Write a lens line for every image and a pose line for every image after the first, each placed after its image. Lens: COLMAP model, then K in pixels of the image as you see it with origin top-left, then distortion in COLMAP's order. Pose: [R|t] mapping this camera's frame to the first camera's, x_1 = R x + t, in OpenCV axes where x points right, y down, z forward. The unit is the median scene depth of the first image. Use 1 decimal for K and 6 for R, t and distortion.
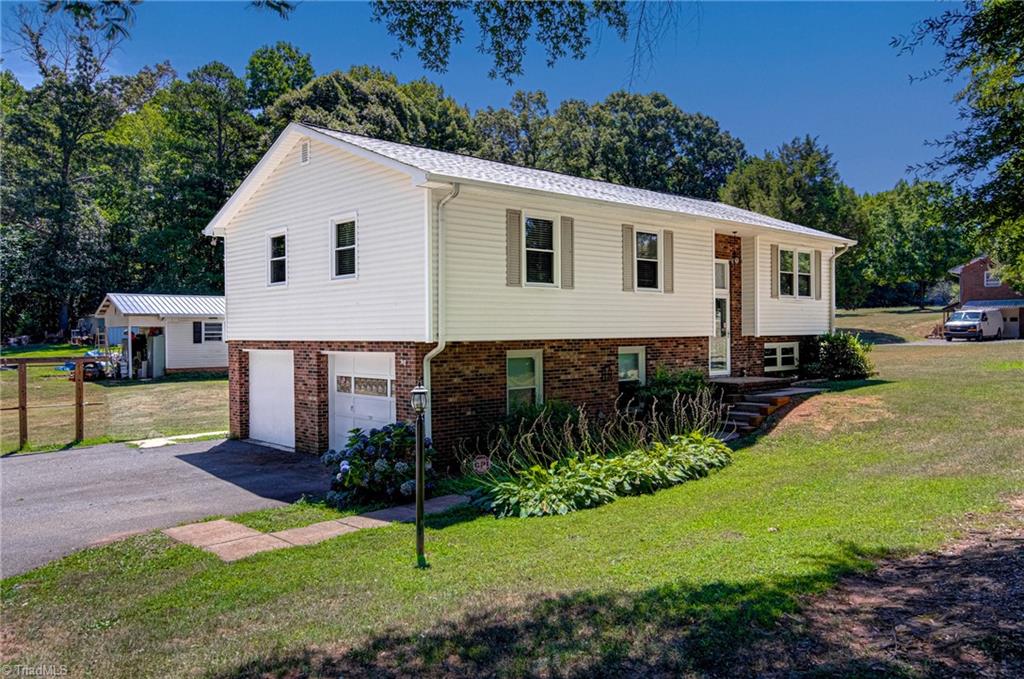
lens RADIAL K [[791.2, 0, 495.5], [0, 791.2, 337.7], [0, 0, 1]] dist [0.040935, -0.005250]
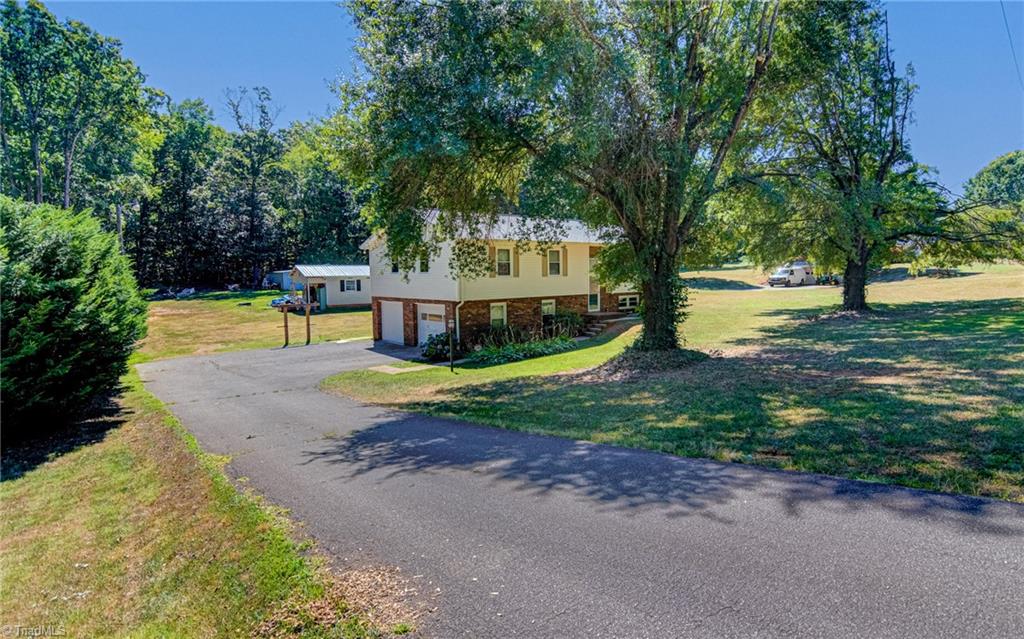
lens RADIAL K [[544.2, 0, 511.0], [0, 544.2, 330.0], [0, 0, 1]] dist [-0.001861, -0.000482]
pose [[0.999830, -0.000745, -0.018418, 0.043113], [0.002506, 0.995400, 0.095776, -0.024743], [0.018262, -0.095805, 0.995233, -0.270999]]
